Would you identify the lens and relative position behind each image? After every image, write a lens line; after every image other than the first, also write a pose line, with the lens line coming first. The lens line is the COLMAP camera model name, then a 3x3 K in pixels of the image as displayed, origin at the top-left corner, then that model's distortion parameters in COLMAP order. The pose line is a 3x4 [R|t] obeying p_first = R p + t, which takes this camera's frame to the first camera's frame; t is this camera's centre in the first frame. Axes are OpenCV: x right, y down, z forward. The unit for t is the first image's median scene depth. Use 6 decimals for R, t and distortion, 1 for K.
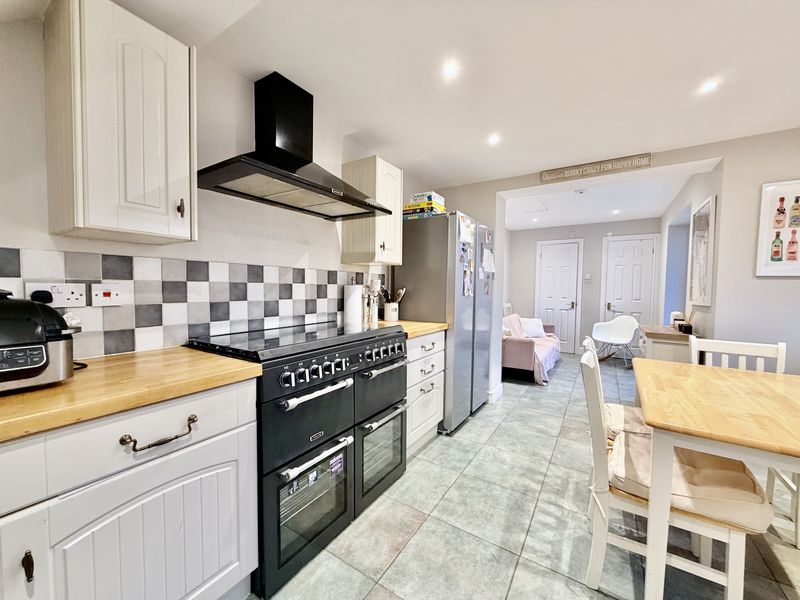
lens RADIAL K [[318.1, 0, 399.3], [0, 318.1, 302.1], [0, 0, 1]] dist [0.001103, 0.000304]
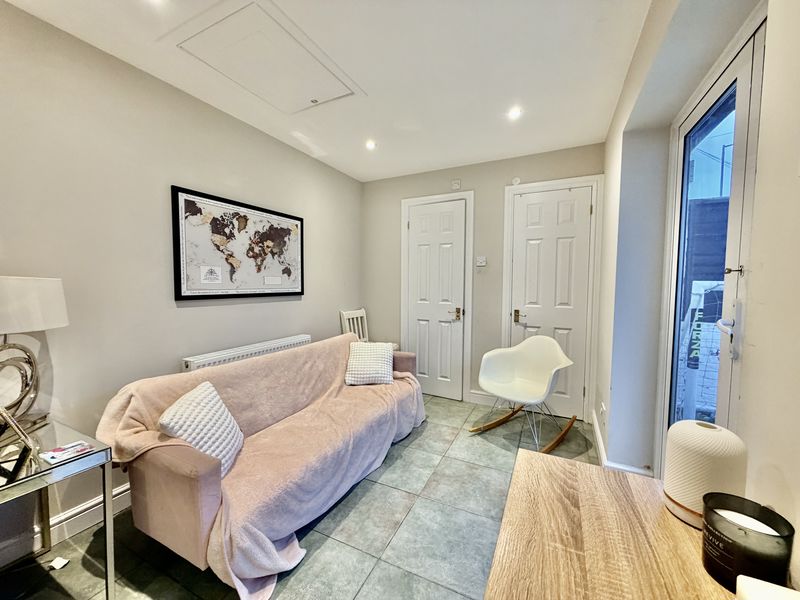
lens RADIAL K [[318.1, 0, 406.3], [0, 318.1, 300.3], [0, 0, 1]] dist [0.001103, 0.000304]
pose [[0.992480, -0.012464, 0.121769, 0.905708], [0.011239, 0.999879, 0.010740, -0.047039], [-0.121888, -0.009291, 0.992500, 1.087925]]
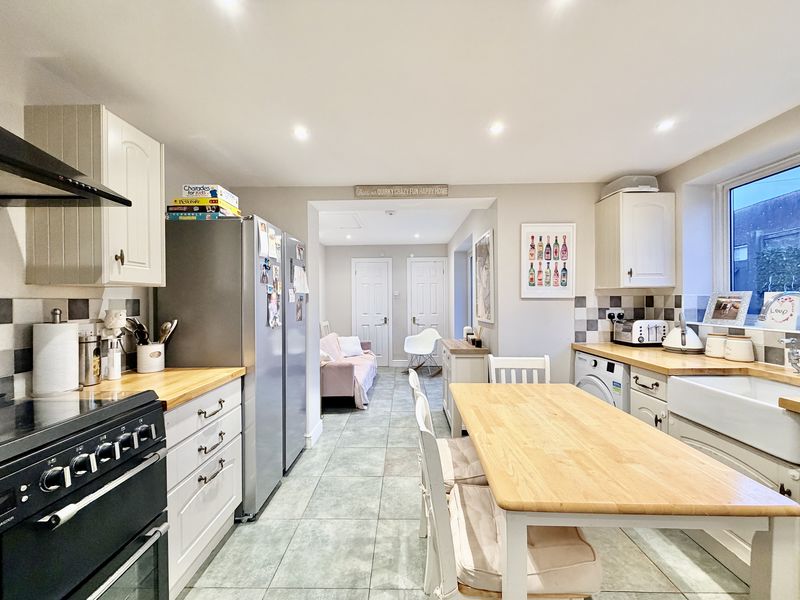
lens RADIAL K [[318.1, 0, 397.2], [0, 318.1, 300.2], [0, 0, 1]] dist [0.001103, 0.000304]
pose [[0.851659, -0.017957, 0.523788, 0.070287], [0.041700, 0.998566, -0.033570, -0.047240], [-0.522434, 0.050432, 0.851187, 0.193013]]
